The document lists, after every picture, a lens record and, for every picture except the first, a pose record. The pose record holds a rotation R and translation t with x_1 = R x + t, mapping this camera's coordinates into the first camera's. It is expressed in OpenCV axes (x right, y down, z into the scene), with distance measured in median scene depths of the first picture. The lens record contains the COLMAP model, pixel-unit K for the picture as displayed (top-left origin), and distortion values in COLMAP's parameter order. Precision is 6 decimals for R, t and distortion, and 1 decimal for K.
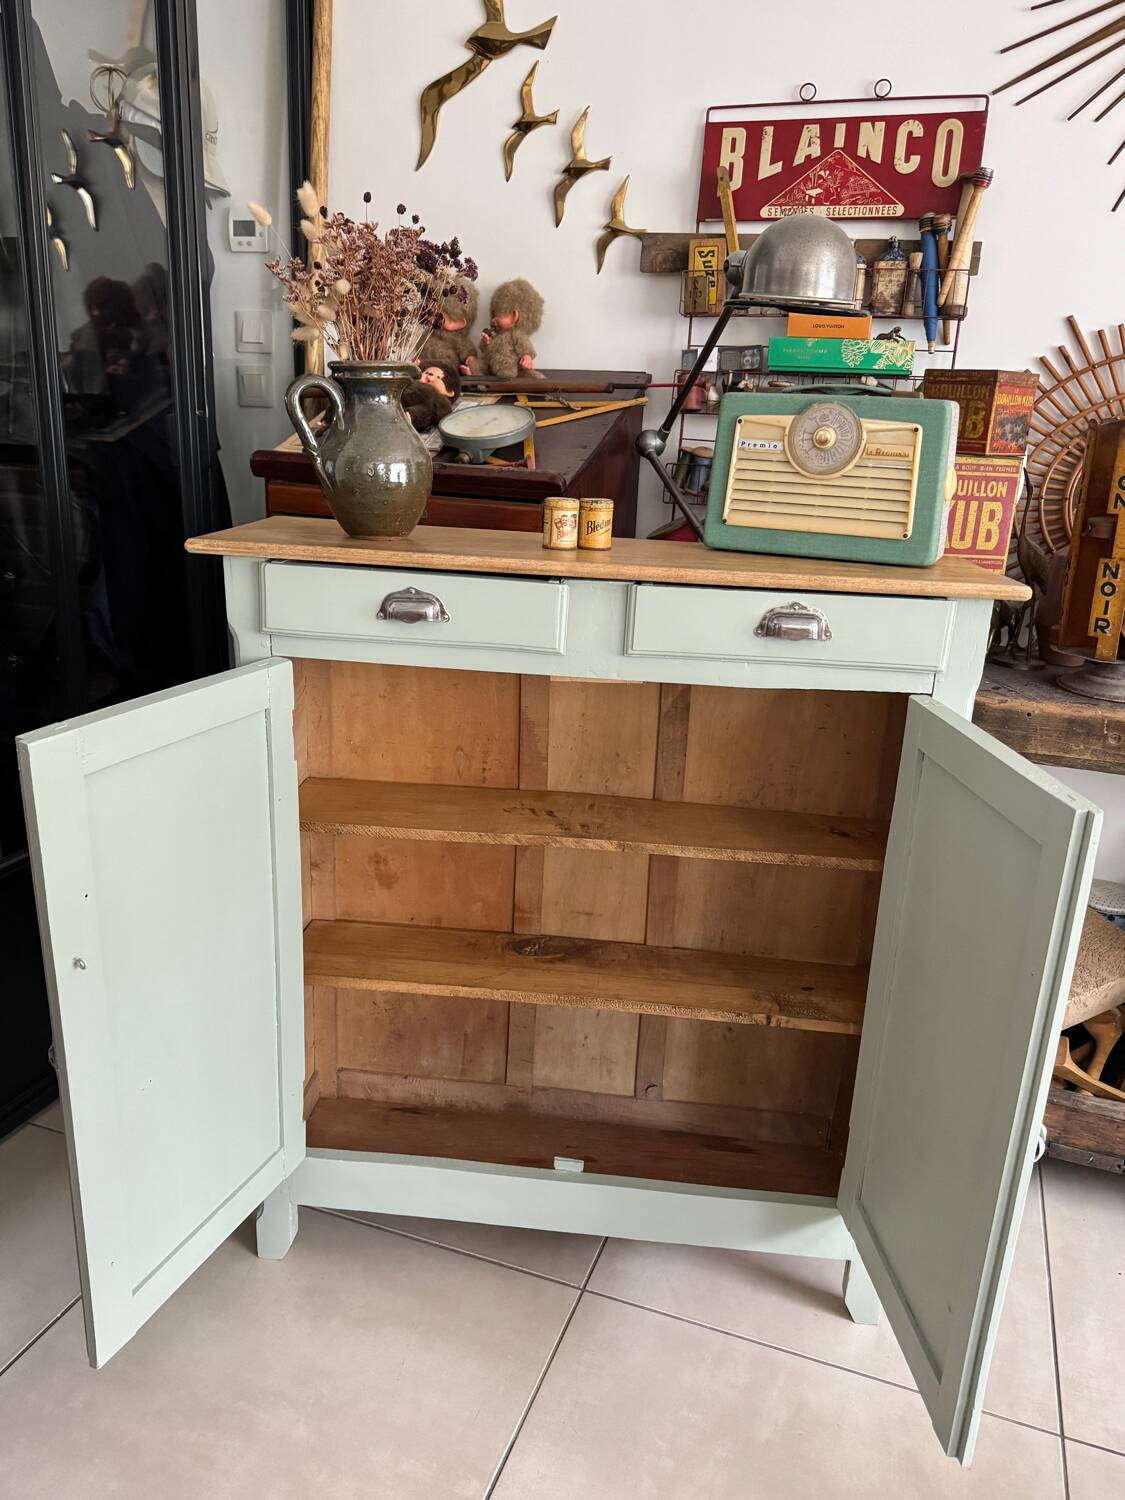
lens RADIAL K [[1135.7, 0, 556.9], [0, 1135.7, 759.8], [0, 0, 1]] dist [0.044594, -0.073043]
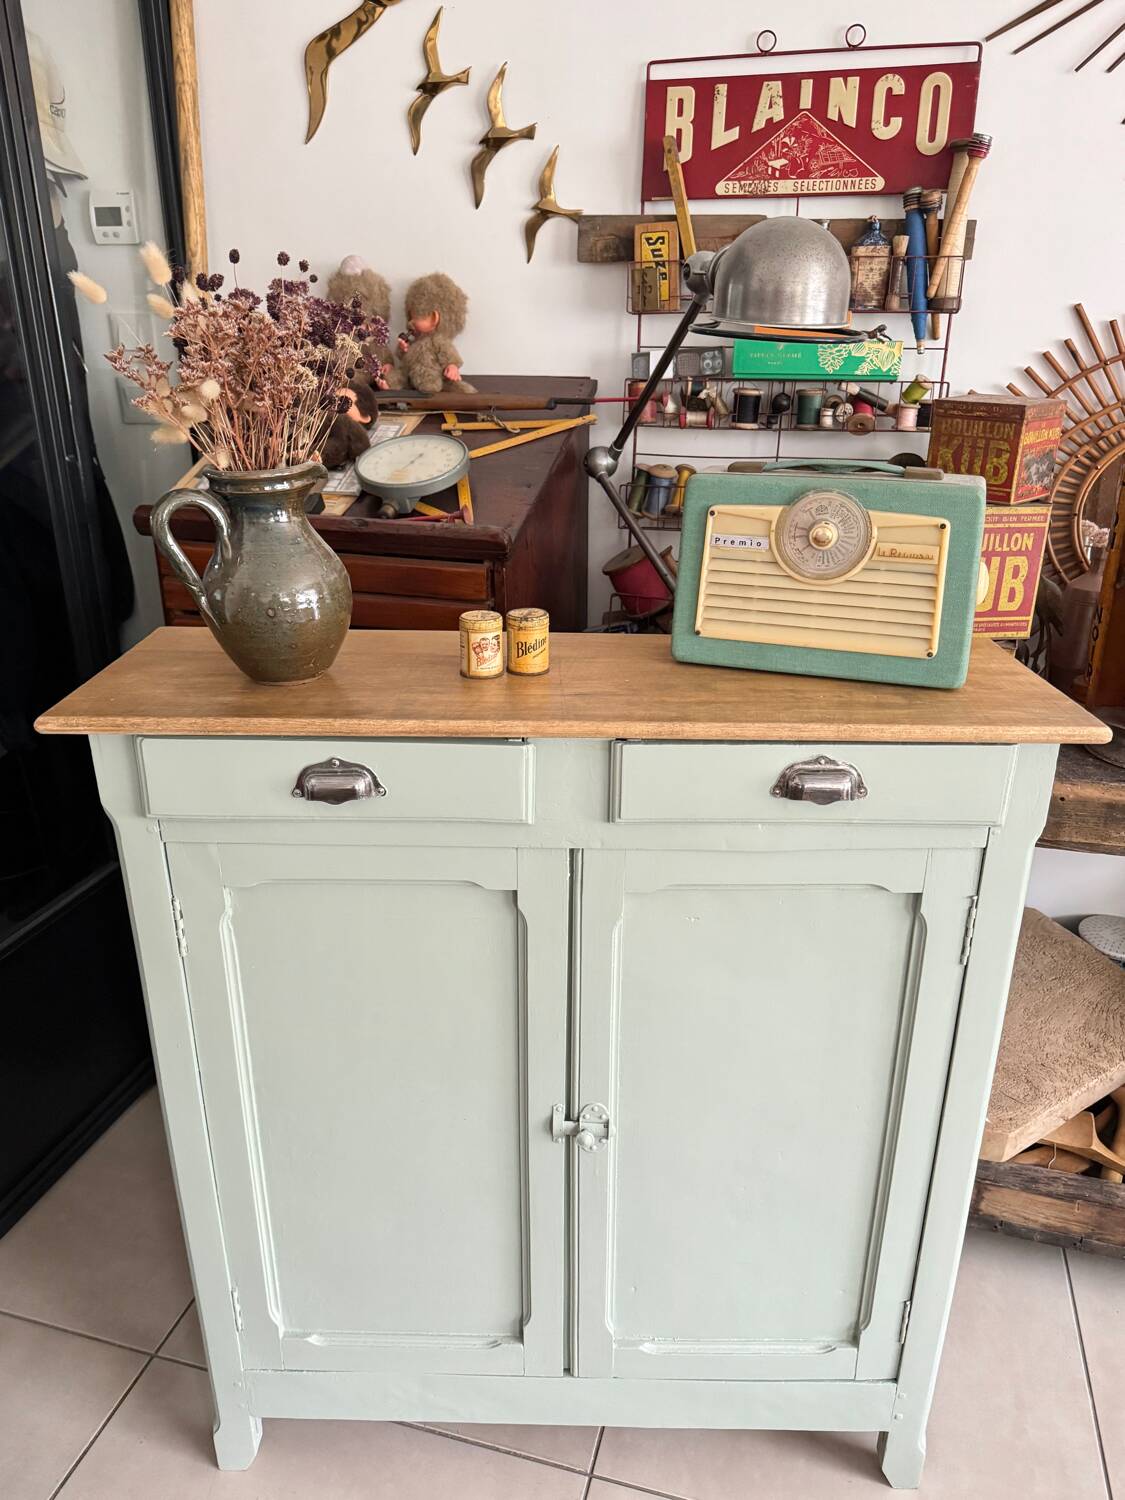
lens RADIAL K [[1096.9, 0, 559.1], [0, 1096.9, 756.2], [0, 0, 1]] dist [0.034033, -0.052114]
pose [[0.996613, -0.064222, 0.051364, -0.008733], [0.059682, 0.994549, 0.085503, -0.150103], [-0.056575, -0.082148, 0.995013, 0.170132]]
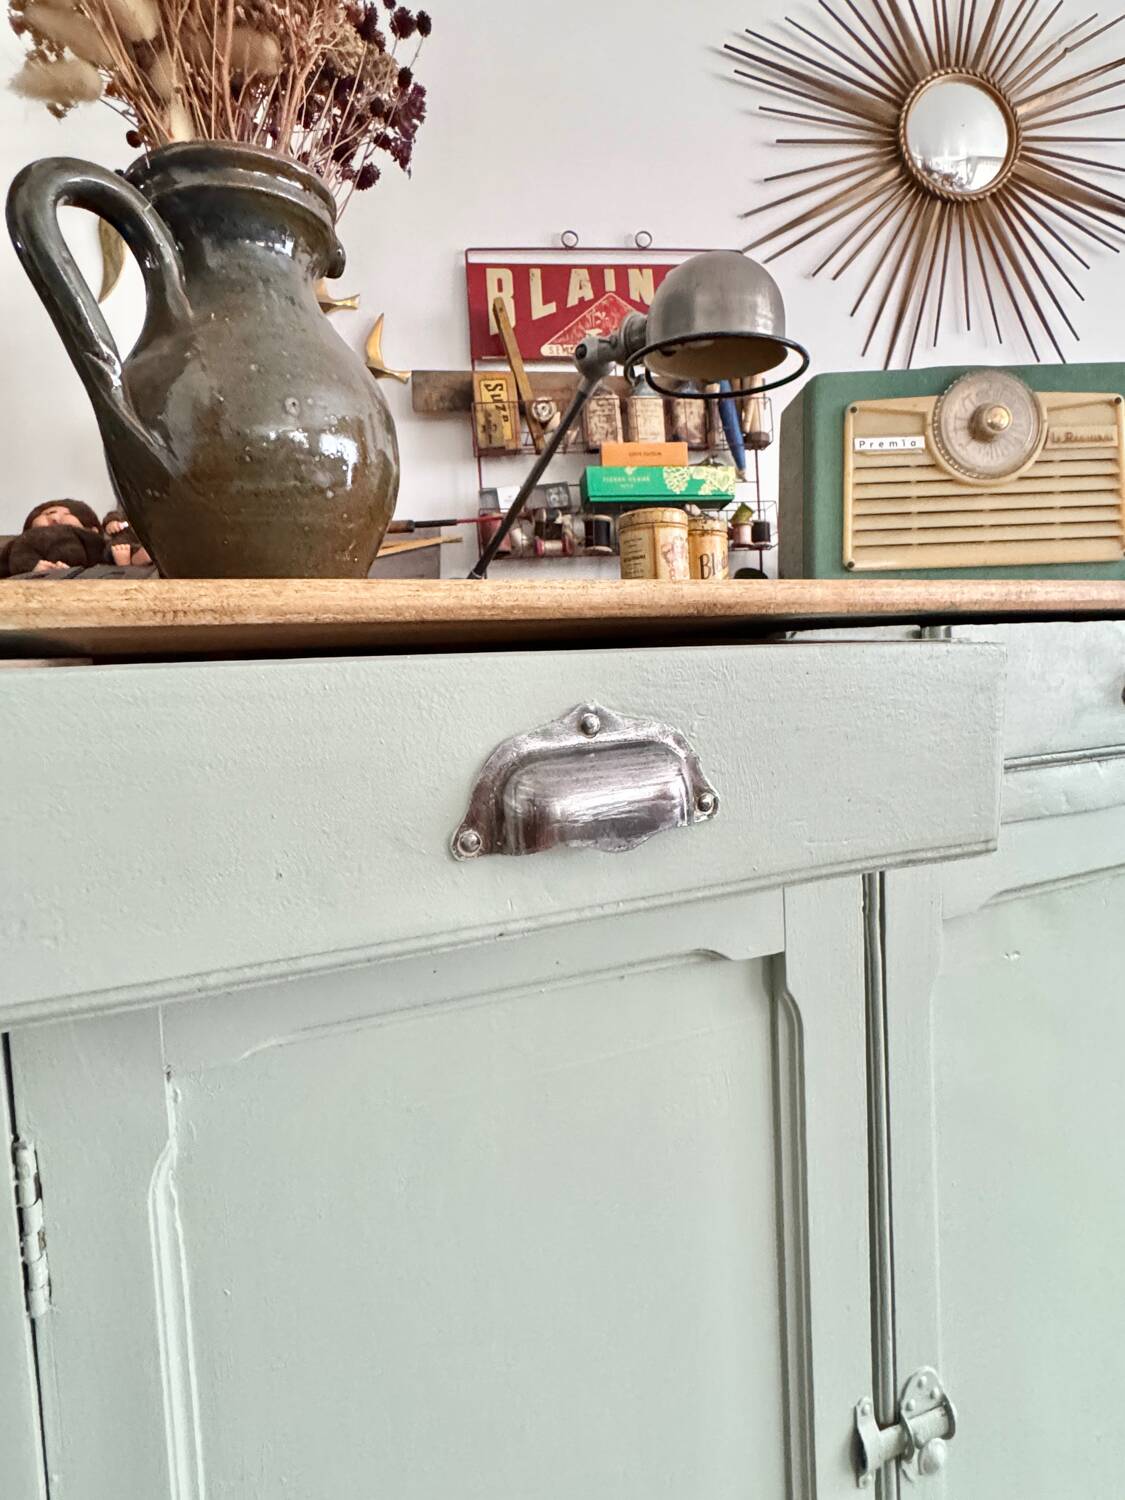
lens RADIAL K [[826.2, 0, 565.3], [0, 826.2, 714.1], [0, 0, 1]] dist [-0.006568, 0.003731]
pose [[0.882637, -0.106357, 0.457864, -0.159346], [0.222924, 0.952271, -0.208532, -0.058916], [-0.413832, 0.286127, 0.864219, 0.551885]]
